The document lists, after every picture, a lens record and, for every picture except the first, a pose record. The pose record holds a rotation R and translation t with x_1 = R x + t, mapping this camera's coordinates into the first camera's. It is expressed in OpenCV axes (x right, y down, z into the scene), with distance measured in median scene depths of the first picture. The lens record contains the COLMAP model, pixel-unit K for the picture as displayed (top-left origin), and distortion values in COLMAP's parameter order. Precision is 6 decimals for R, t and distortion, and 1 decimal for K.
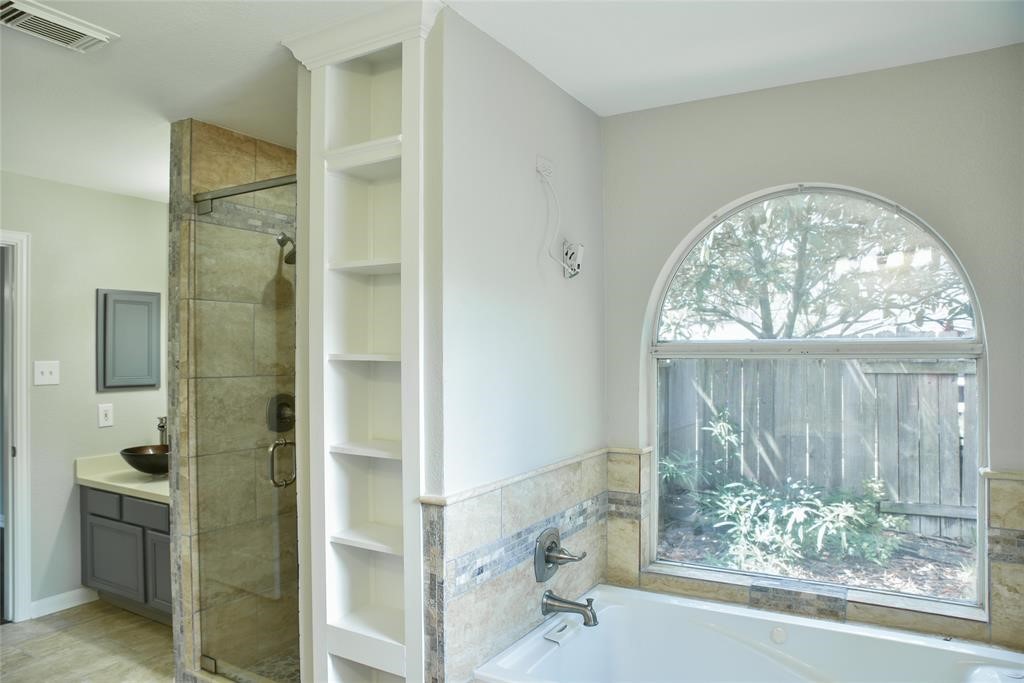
lens RADIAL K [[702.6, 0, 482.3], [0, 702.6, 346.4], [0, 0, 1]] dist [-0.120867, 0.075500]
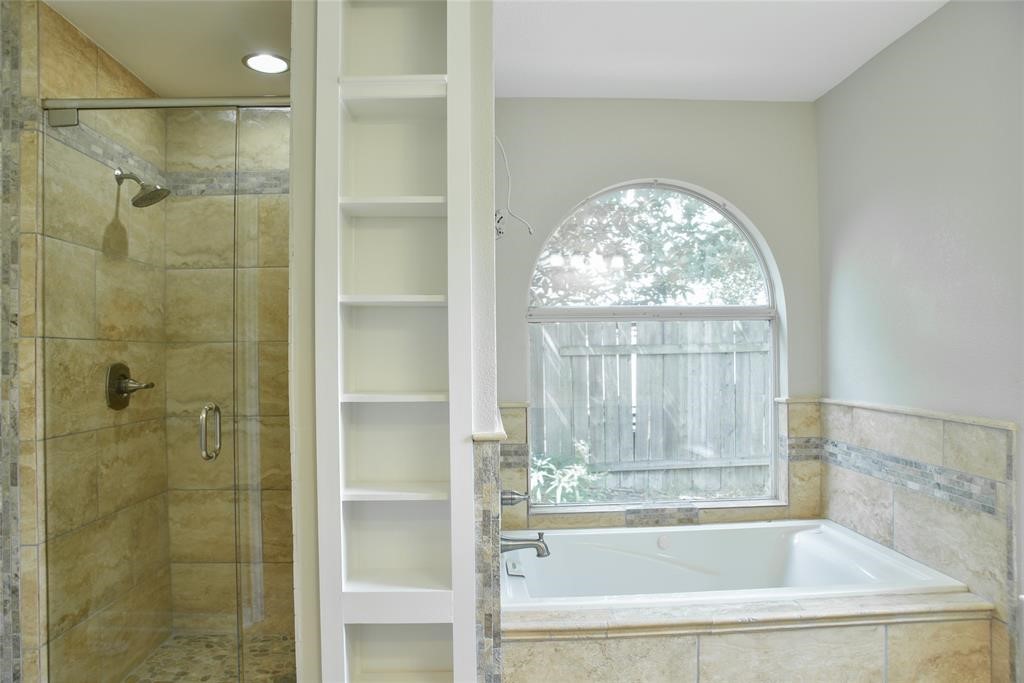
lens RADIAL K [[702.6, 0, 519.4], [0, 702.6, 344.8], [0, 0, 1]] dist [-0.120867, 0.075500]
pose [[0.831191, 0.000561, 0.555987, -0.392907], [0.003274, 0.999977, -0.005904, 0.060857], [-0.555977, 0.006728, 0.831170, 0.080724]]
